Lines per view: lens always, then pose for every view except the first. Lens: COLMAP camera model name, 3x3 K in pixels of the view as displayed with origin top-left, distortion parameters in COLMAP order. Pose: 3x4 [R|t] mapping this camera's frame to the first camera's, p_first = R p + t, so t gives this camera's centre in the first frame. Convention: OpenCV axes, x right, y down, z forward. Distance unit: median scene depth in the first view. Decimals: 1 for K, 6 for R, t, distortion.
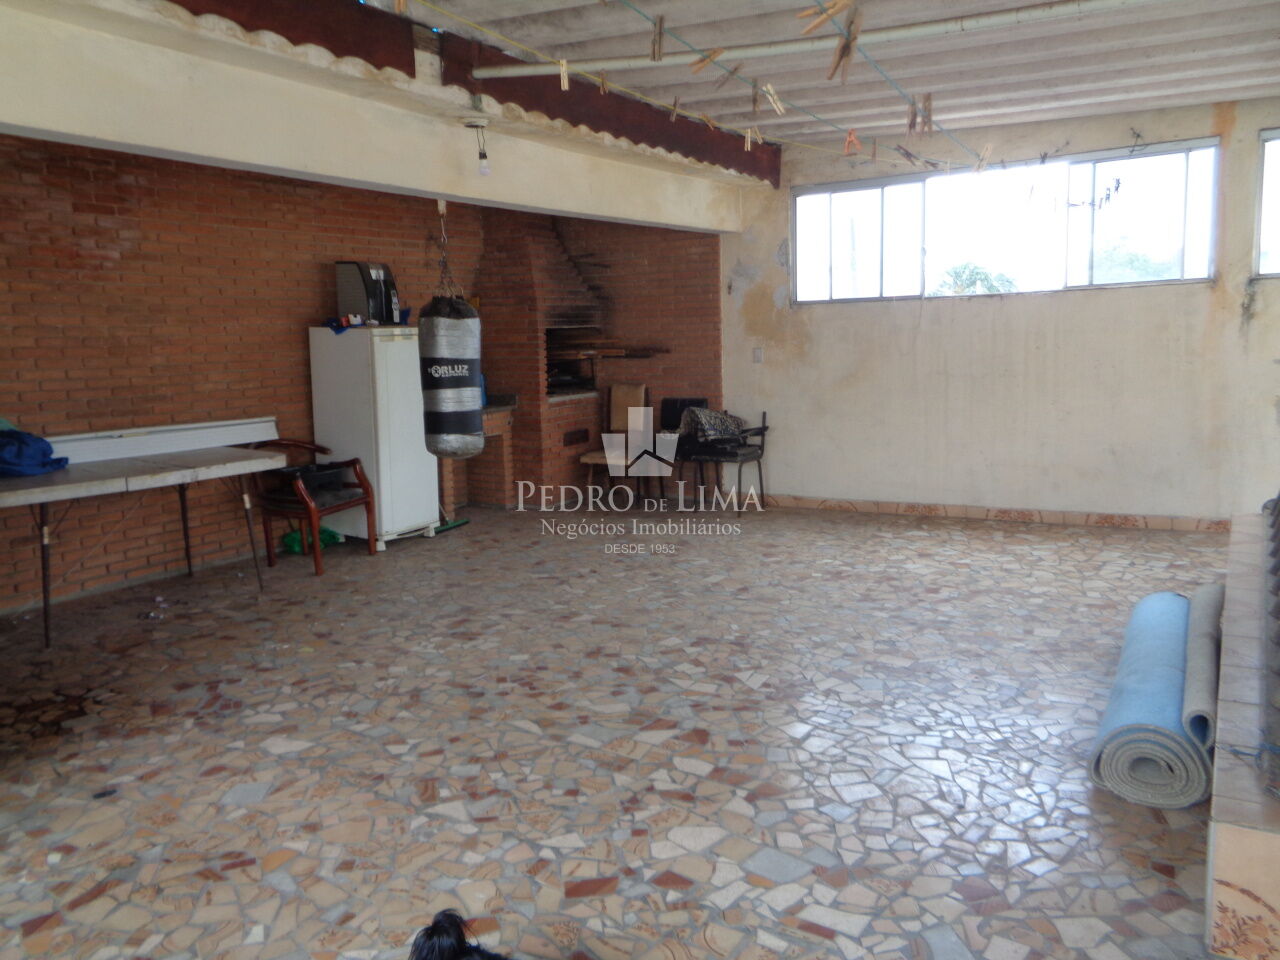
lens RADIAL K [[1033.4, 0, 681.0], [0, 1033.4, 451.4], [0, 0, 1]] dist [-0.008455, 0.012989]
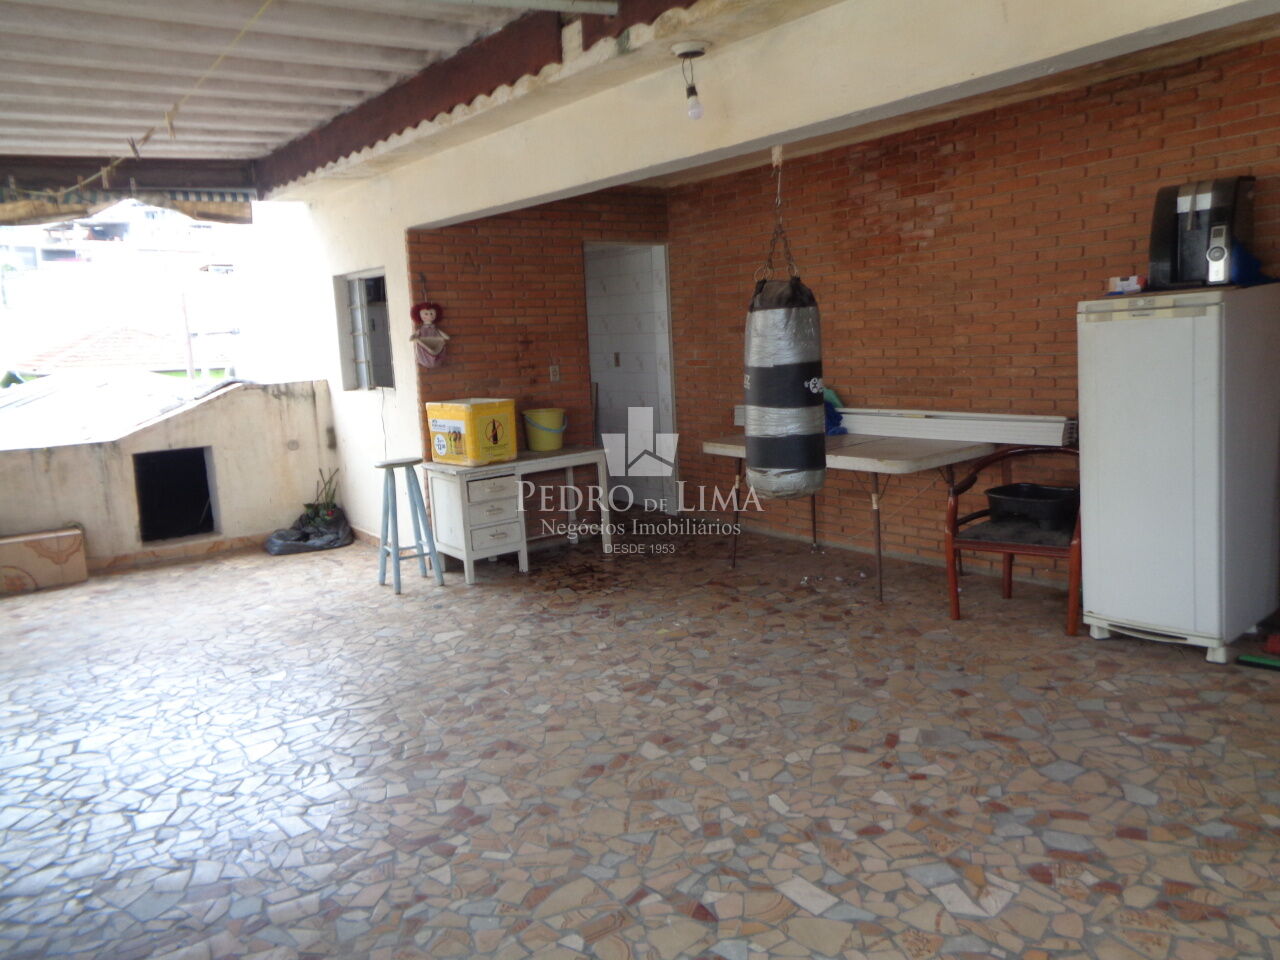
lens RADIAL K [[1033.4, 0, 681.0], [0, 1033.4, 451.4], [0, 0, 1]] dist [-0.008455, 0.012989]
pose [[-0.427950, 0.142874, -0.892438, 0.475844], [-0.044159, 0.982942, 0.178538, -0.155600], [0.902723, 0.115815, -0.414341, 1.254883]]
